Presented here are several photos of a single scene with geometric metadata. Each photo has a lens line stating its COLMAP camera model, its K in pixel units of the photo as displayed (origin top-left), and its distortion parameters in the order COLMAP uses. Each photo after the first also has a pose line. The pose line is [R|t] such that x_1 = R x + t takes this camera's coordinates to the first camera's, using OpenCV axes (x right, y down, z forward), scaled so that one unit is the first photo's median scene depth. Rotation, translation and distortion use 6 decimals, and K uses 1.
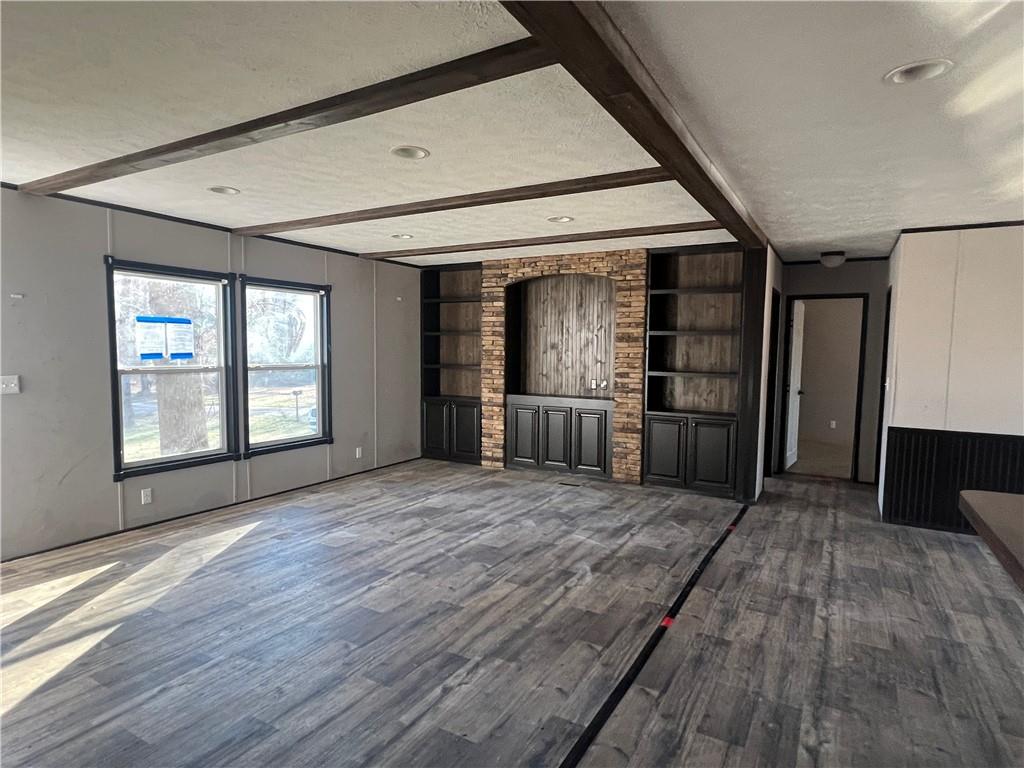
lens RADIAL K [[564.9, 0, 512.7], [0, 564.9, 386.7], [0, 0, 1]] dist [0.001119, 0.000012]
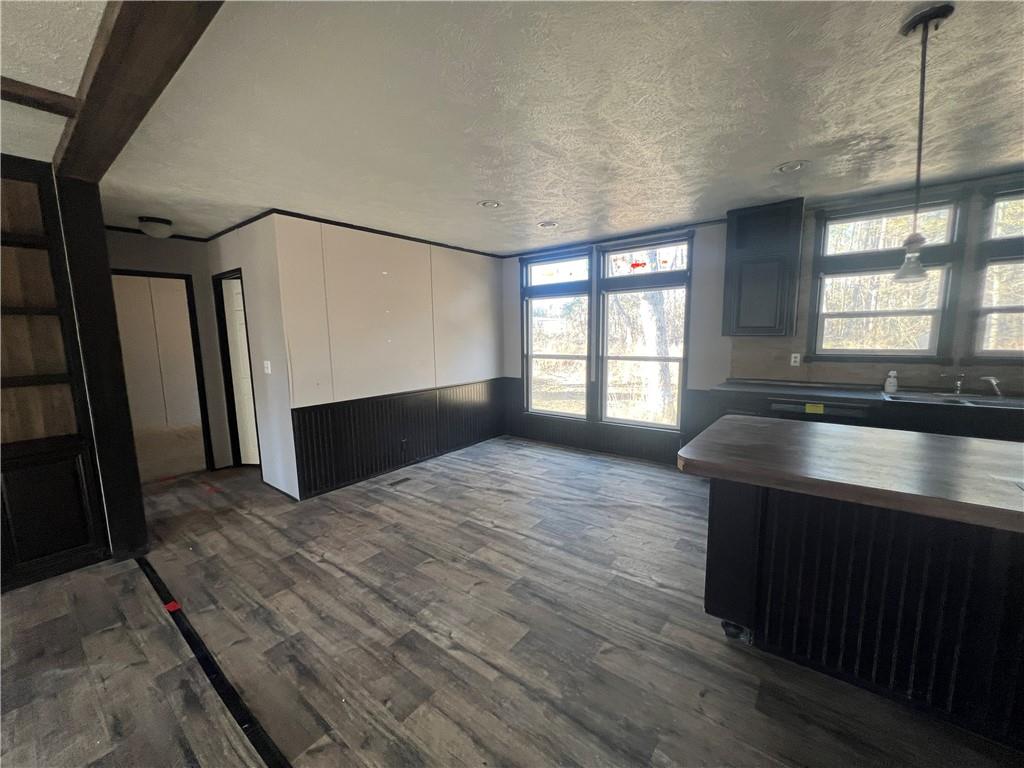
lens RADIAL K [[408.5, 0, 507.0], [0, 408.5, 380.8], [0, 0, 1]] dist [0.006722, -0.001073]
pose [[0.141975, -0.139317, 0.980017, 0.005785], [0.089605, 0.987790, 0.127441, -0.045747], [-0.985806, 0.069721, 0.152726, 0.594114]]
